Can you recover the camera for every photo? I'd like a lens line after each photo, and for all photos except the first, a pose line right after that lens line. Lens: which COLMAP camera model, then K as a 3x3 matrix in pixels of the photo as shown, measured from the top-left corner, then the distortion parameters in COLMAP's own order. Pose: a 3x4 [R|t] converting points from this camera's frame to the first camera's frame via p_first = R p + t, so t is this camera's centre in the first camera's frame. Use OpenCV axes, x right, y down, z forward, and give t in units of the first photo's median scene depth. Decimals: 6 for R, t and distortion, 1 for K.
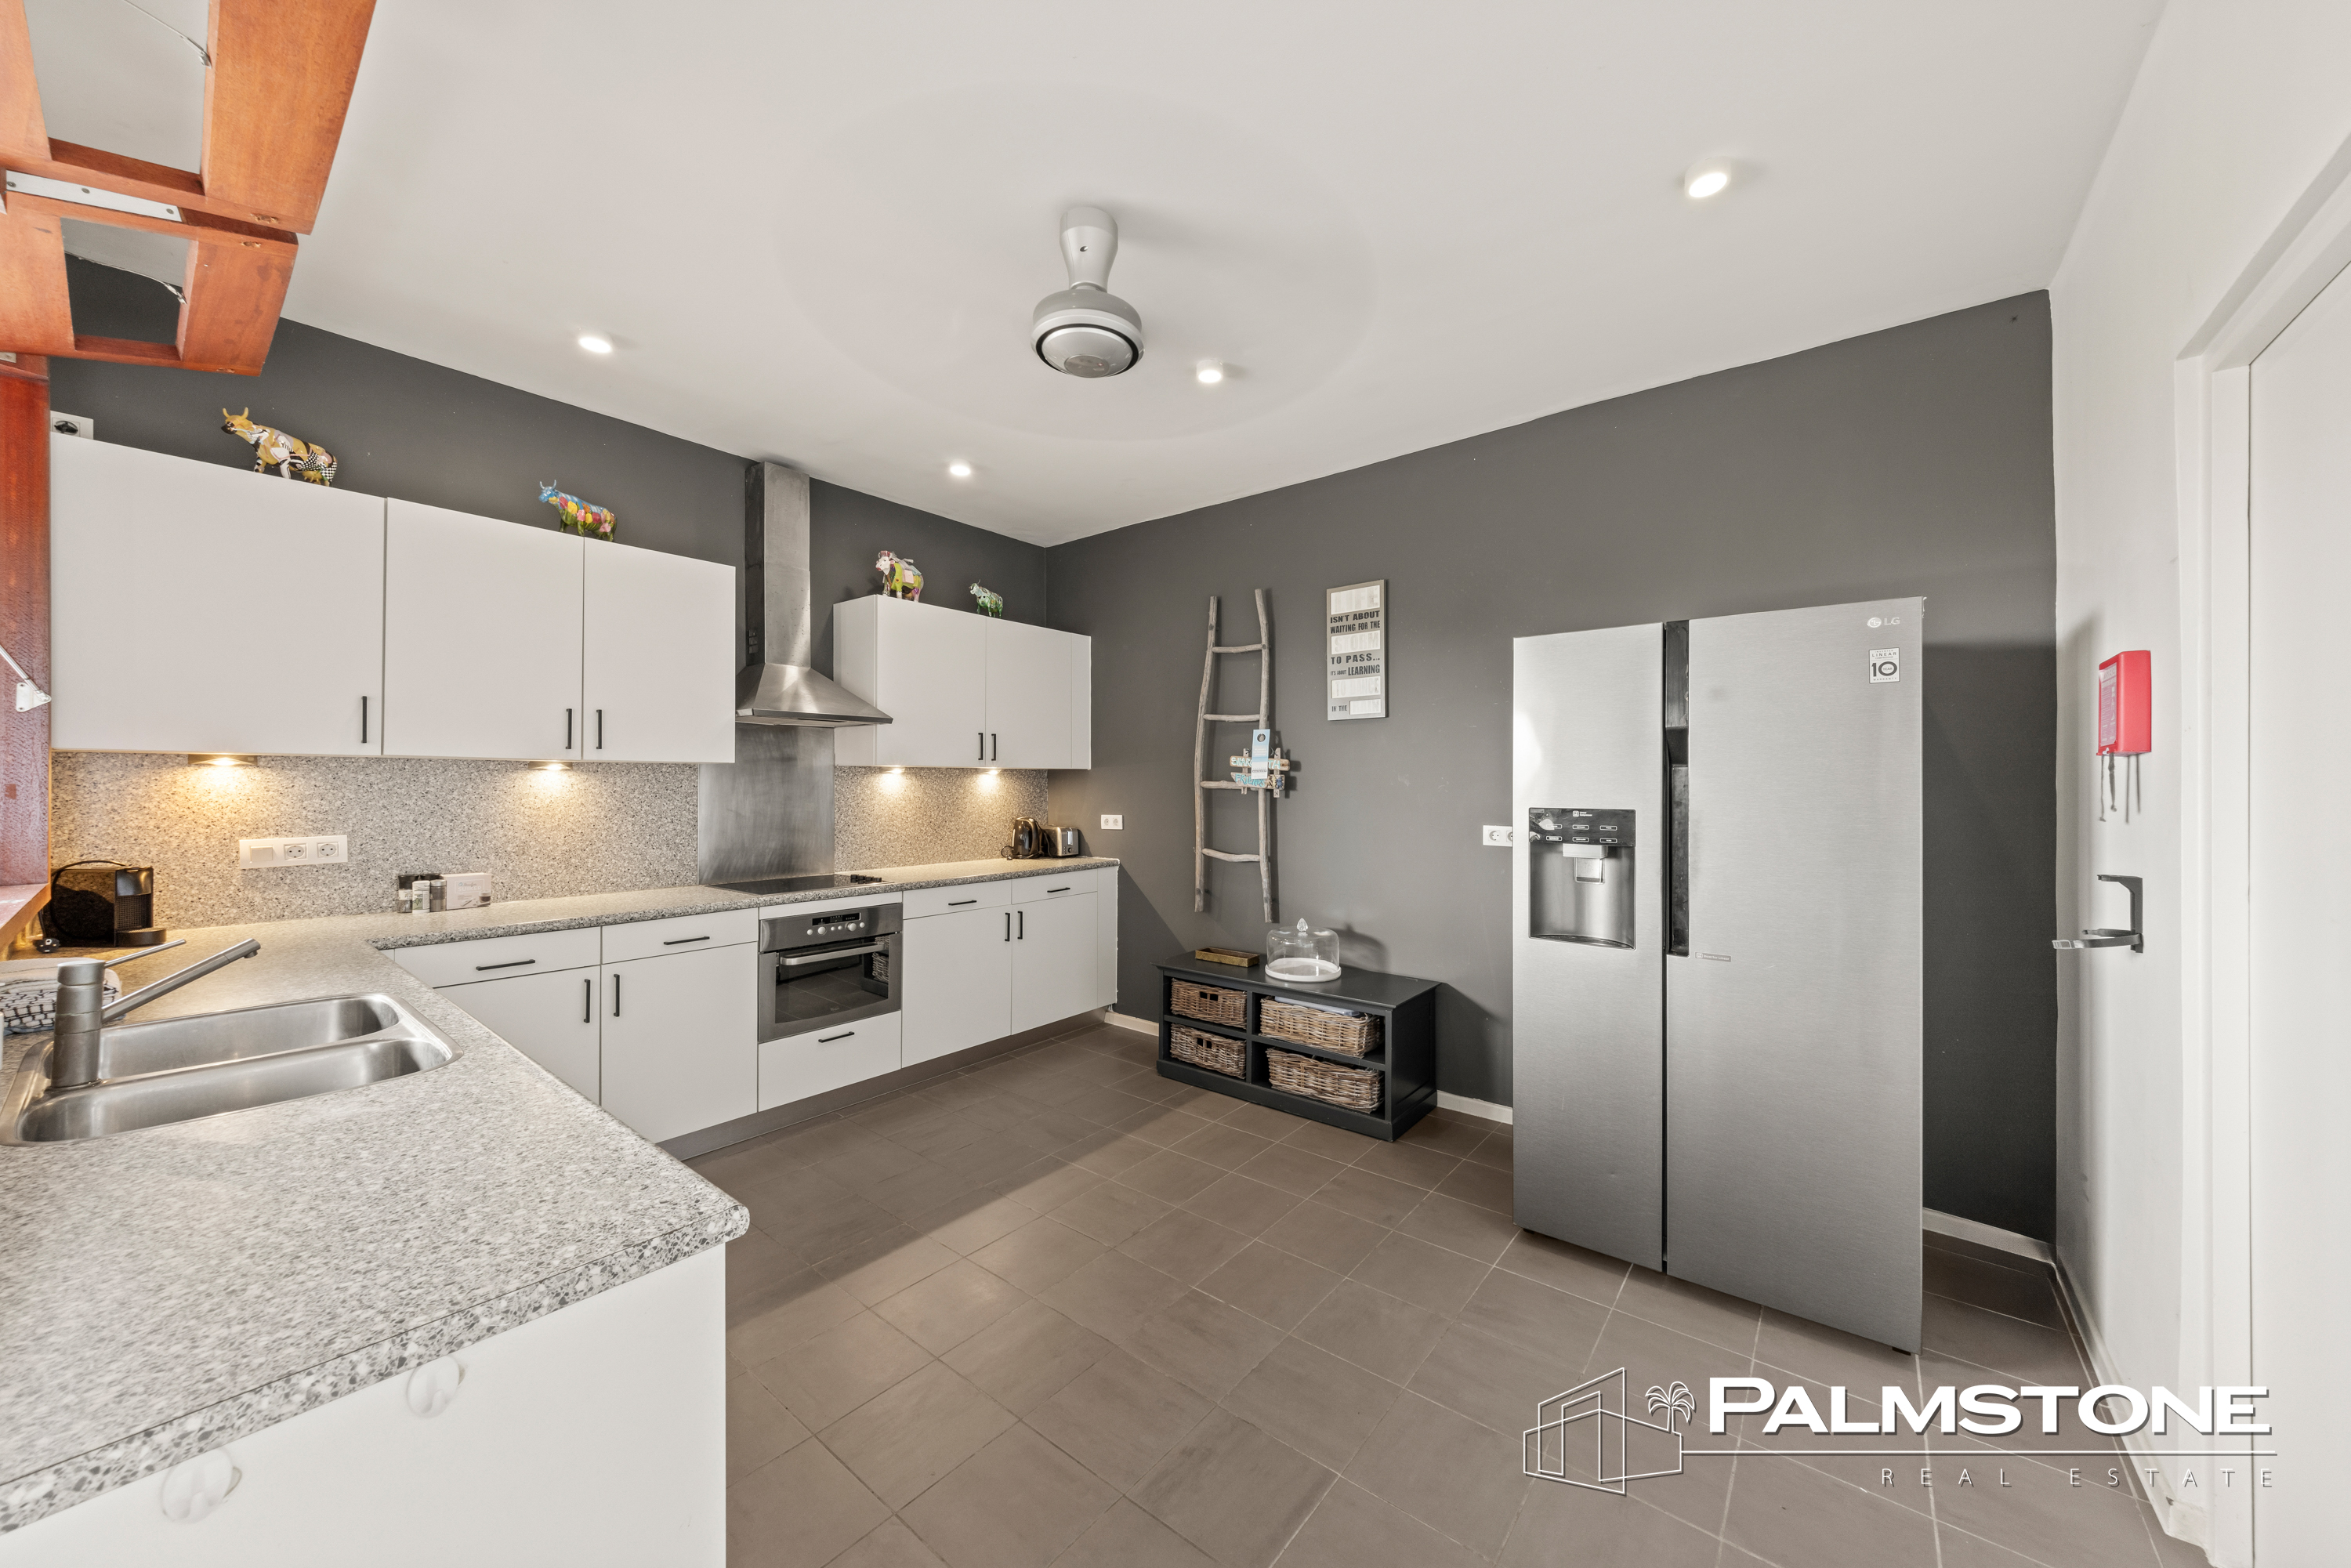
lens RADIAL K [[820.8, 0, 1175.5], [0, 820.8, 784.0], [0, 0, 1]] dist [0.045378, -0.017571]
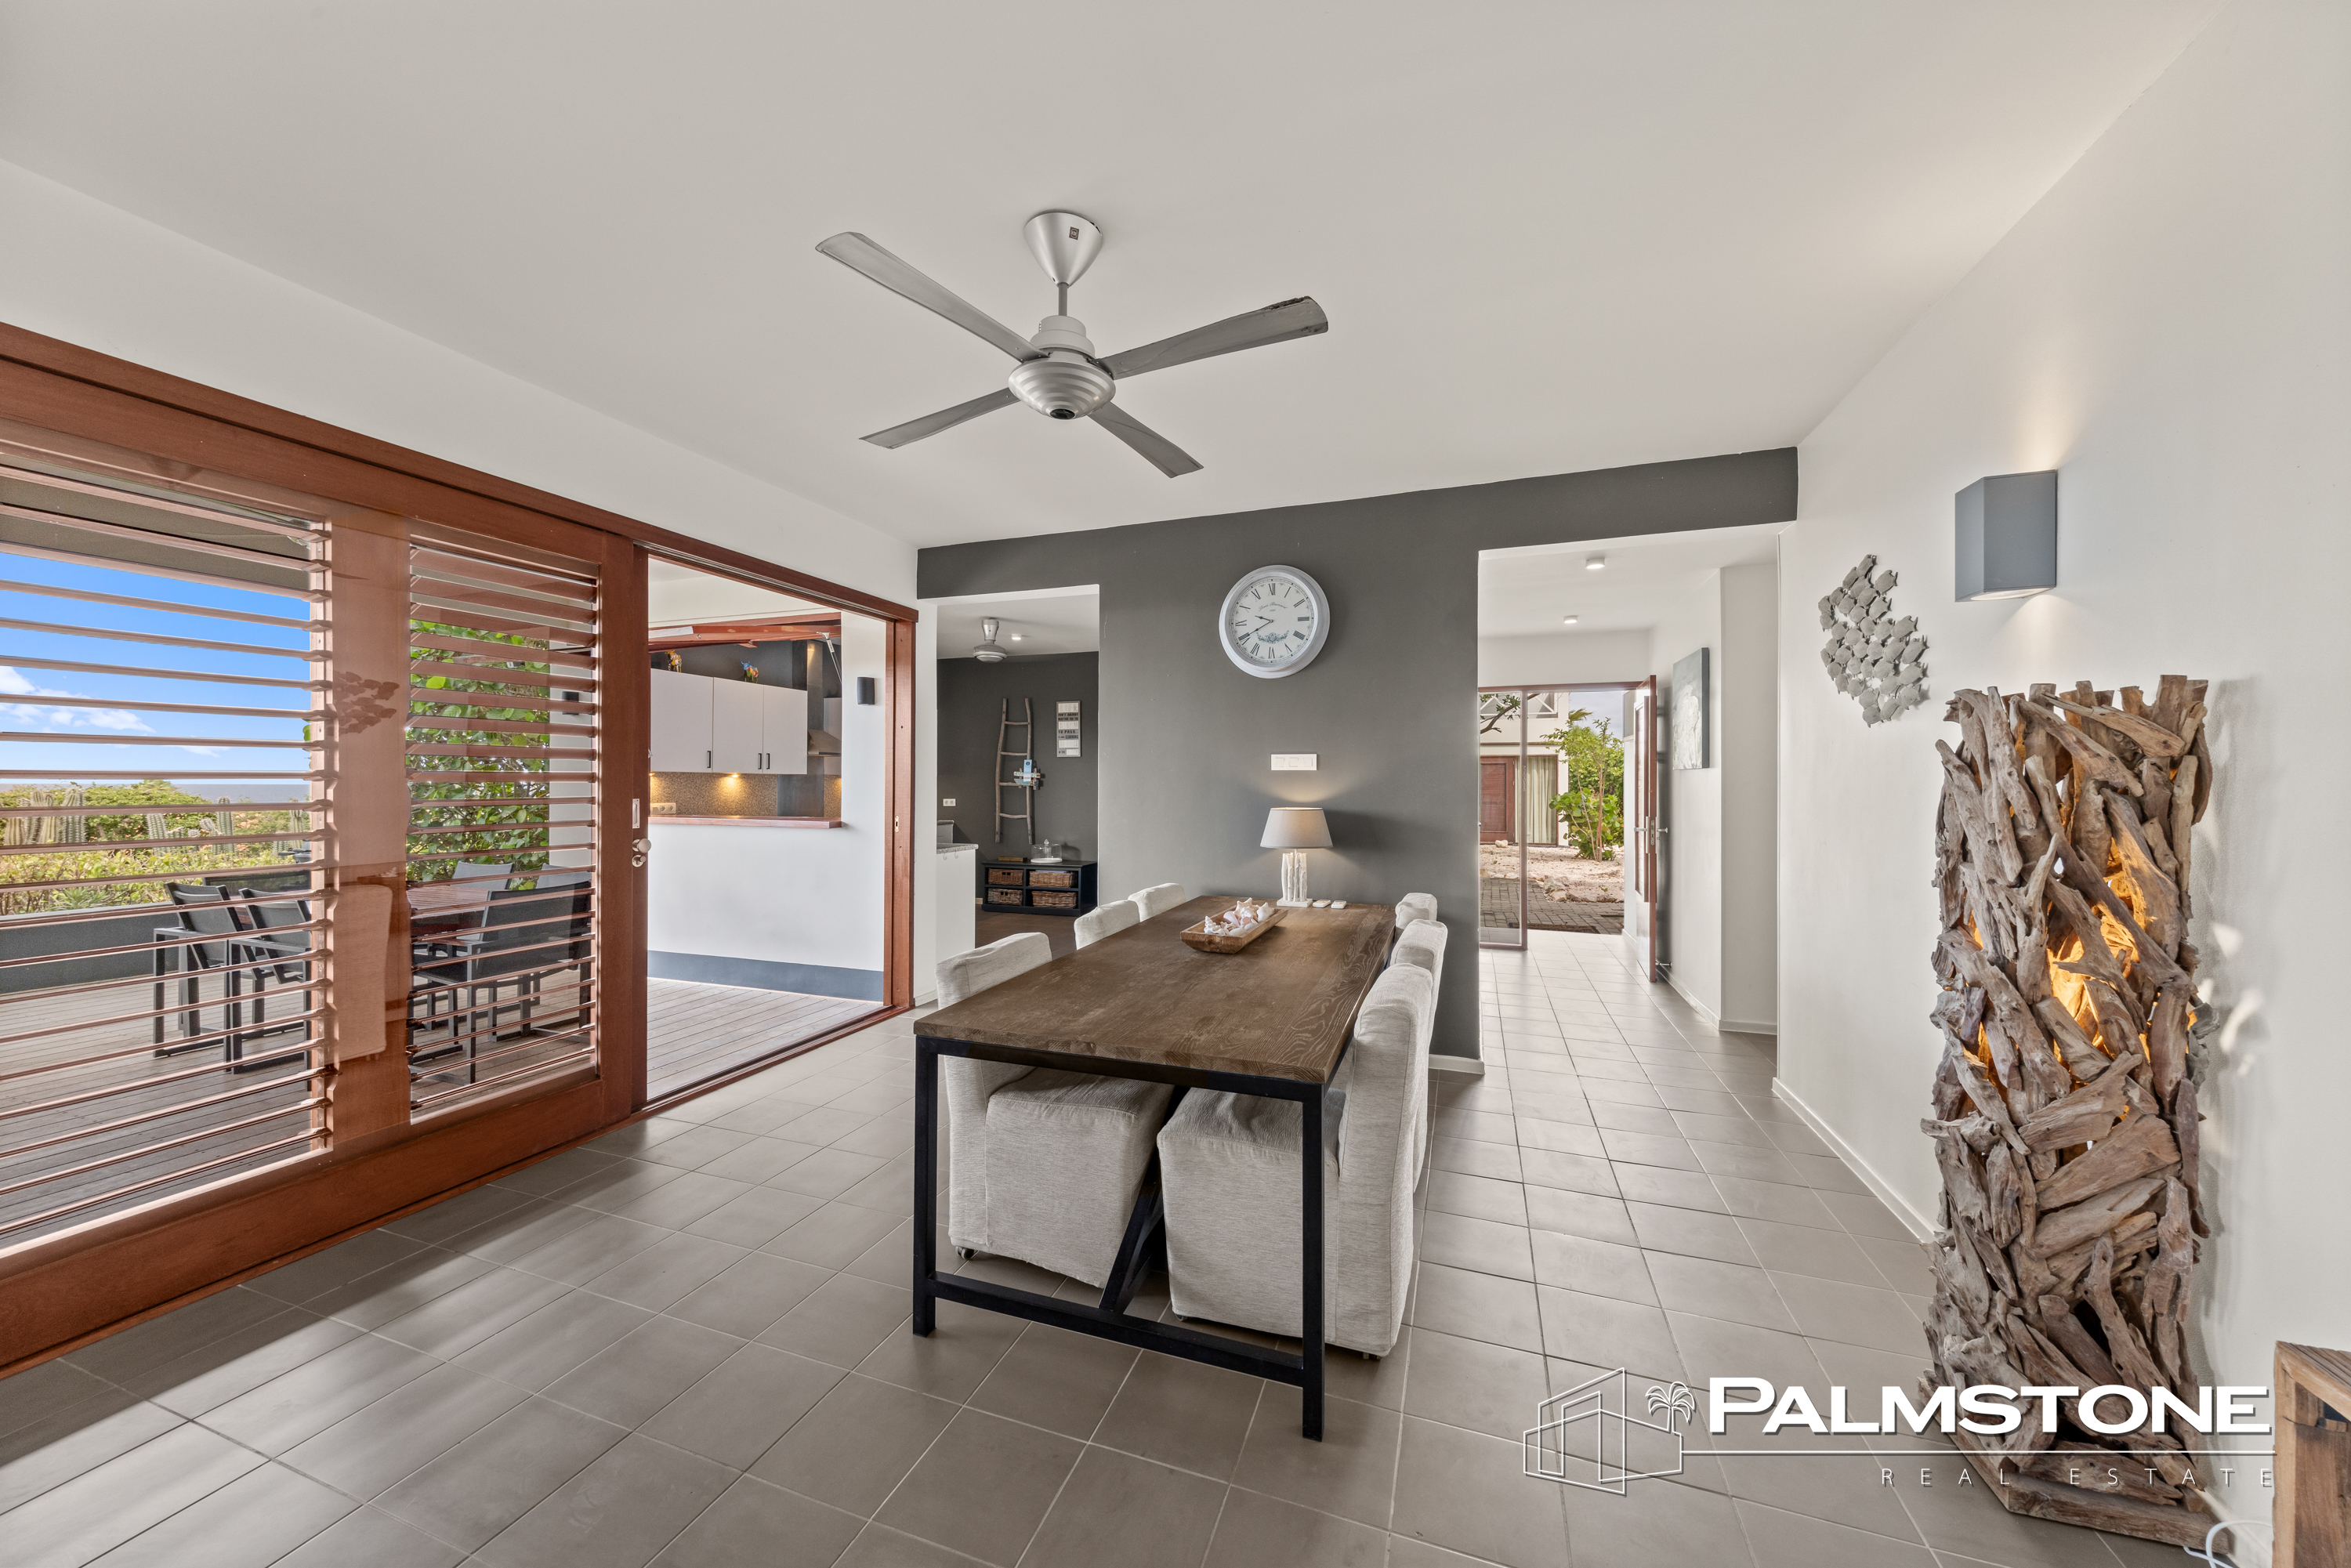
lens RADIAL K [[820.8, 0, 1175.5], [0, 820.8, 784.0], [0, 0, 1]] dist [0.045378, -0.017571]
pose [[0.945285, 0.003693, 0.326225, -0.269649], [-0.001309, 0.999971, -0.007527, 0.018437], [-0.326243, 0.006688, 0.945262, -1.378093]]
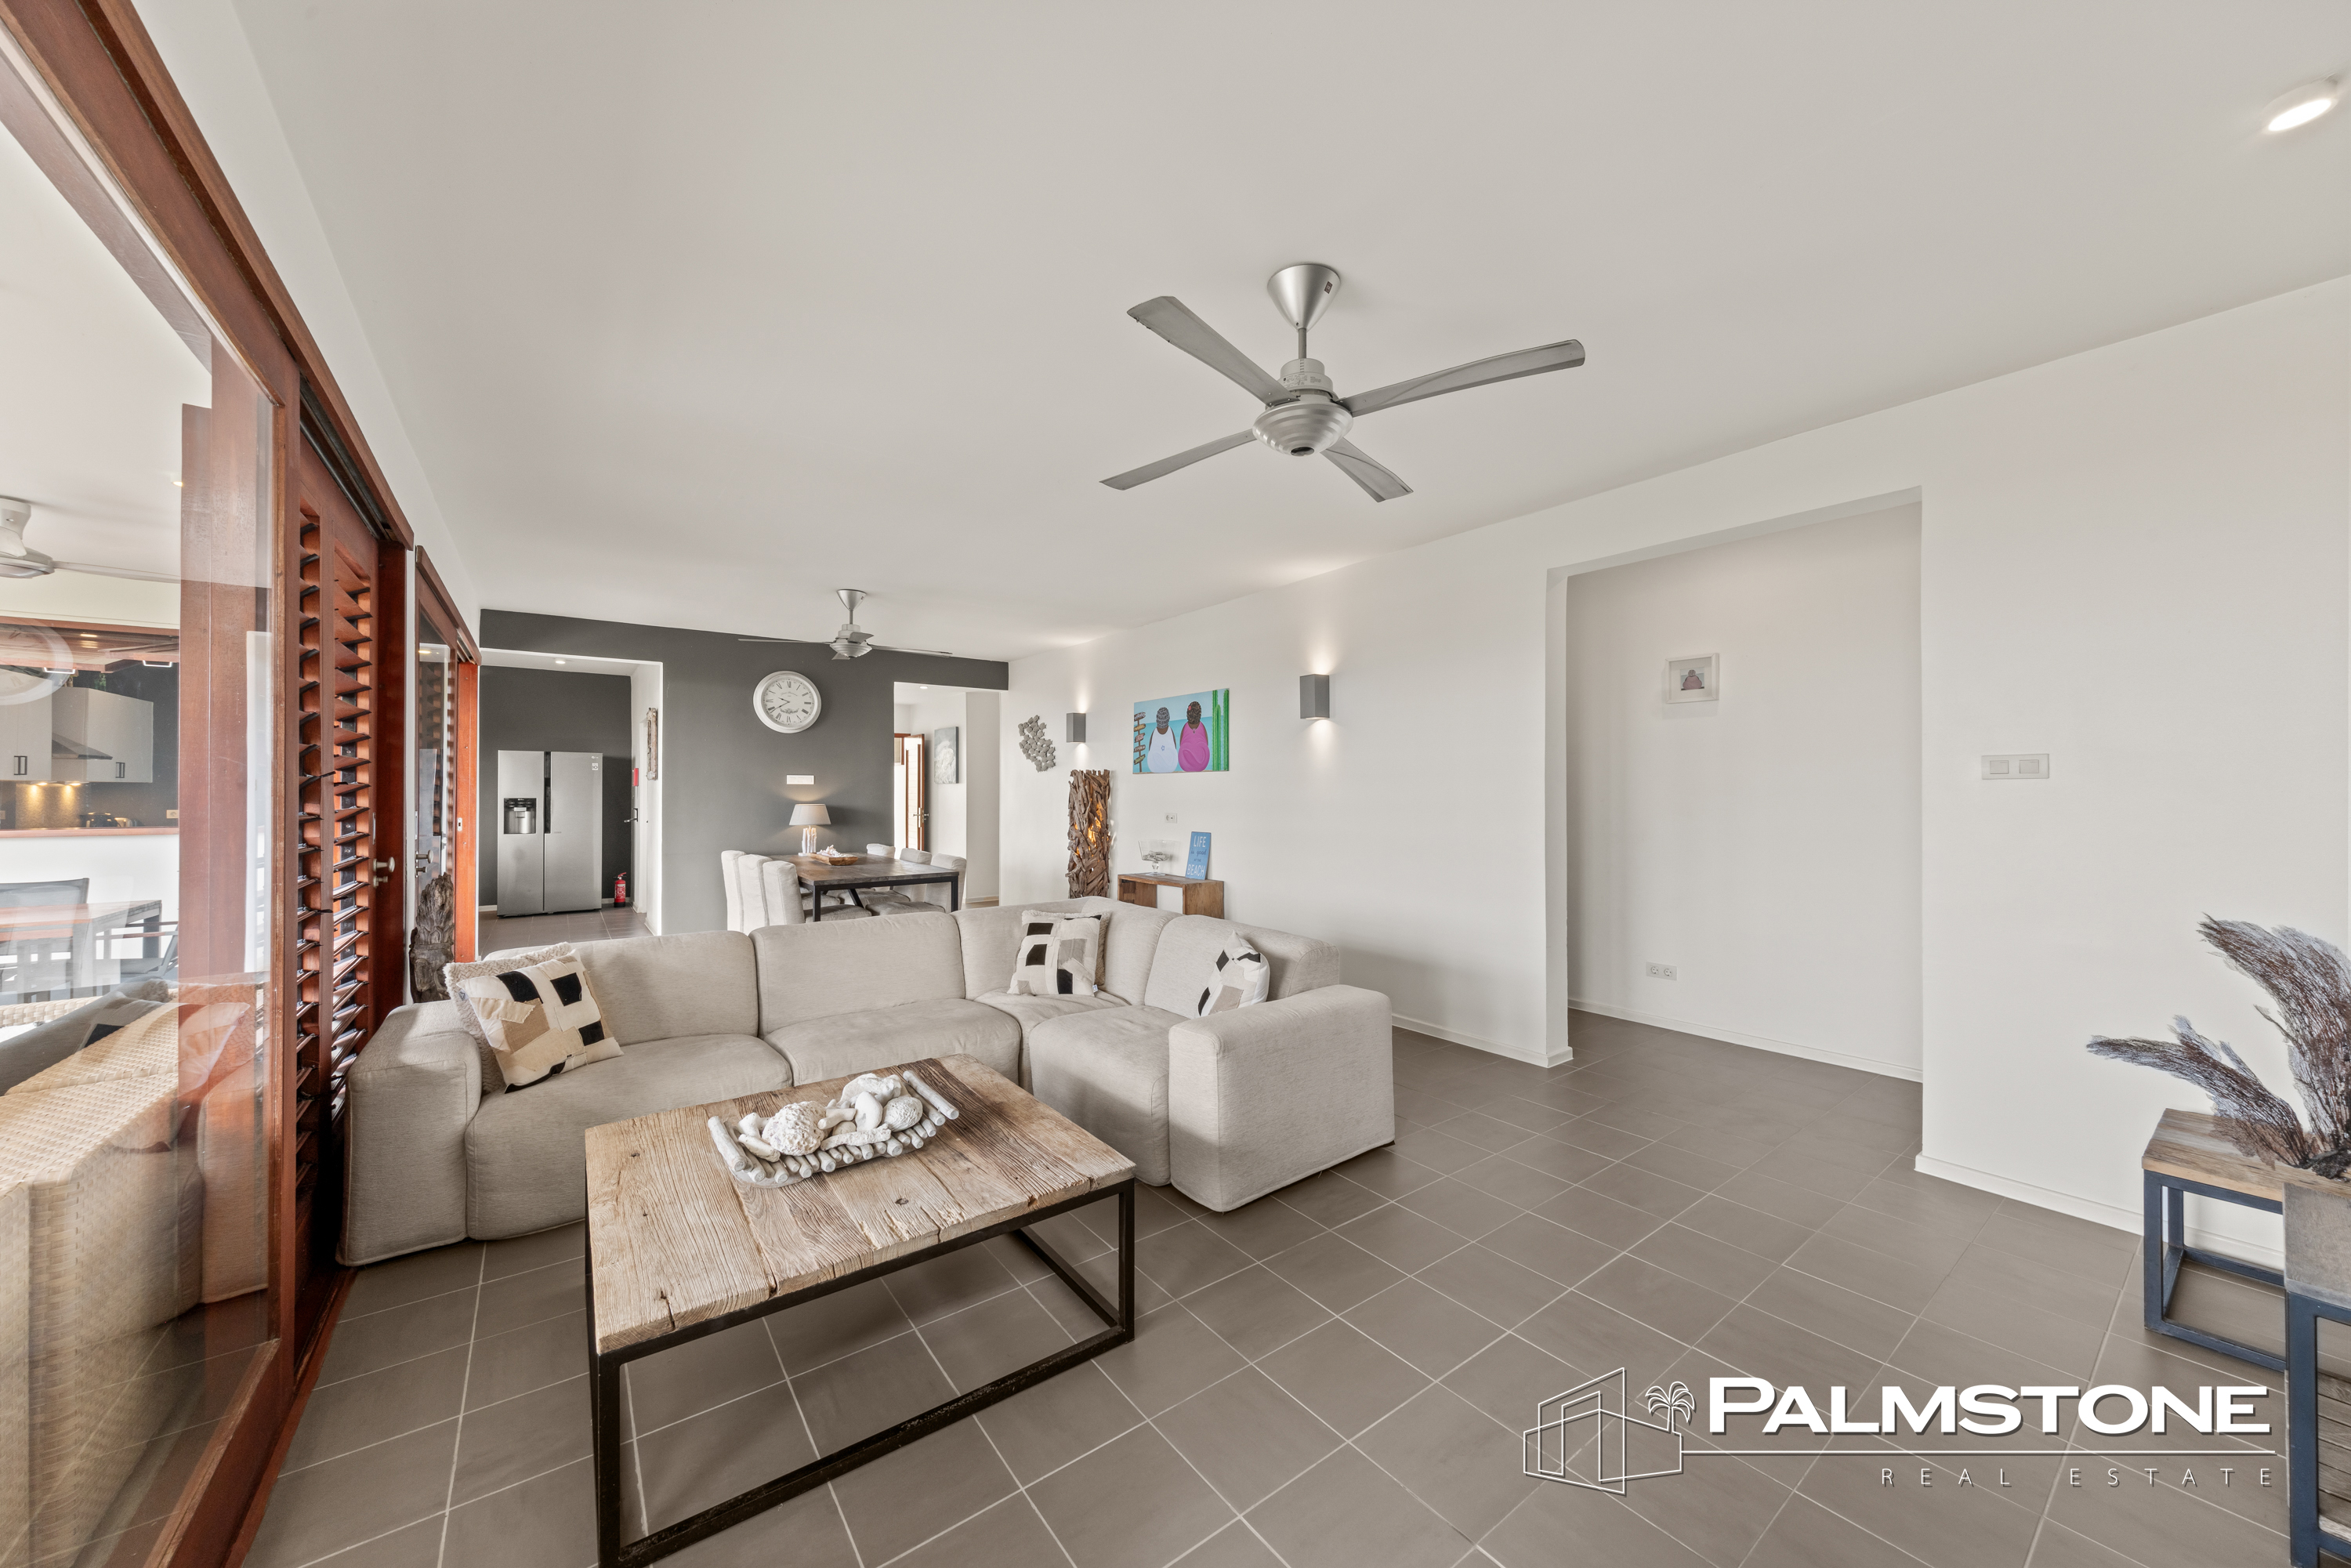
lens RADIAL K [[820.8, 0, 1175.5], [0, 820.8, 784.0], [0, 0, 1]] dist [0.045378, -0.017571]
pose [[0.249693, 0.007693, 0.968294, -1.571897], [0.007732, 0.999921, -0.009938, 0.018247], [-0.968294, 0.009968, 0.249614, -1.812621]]
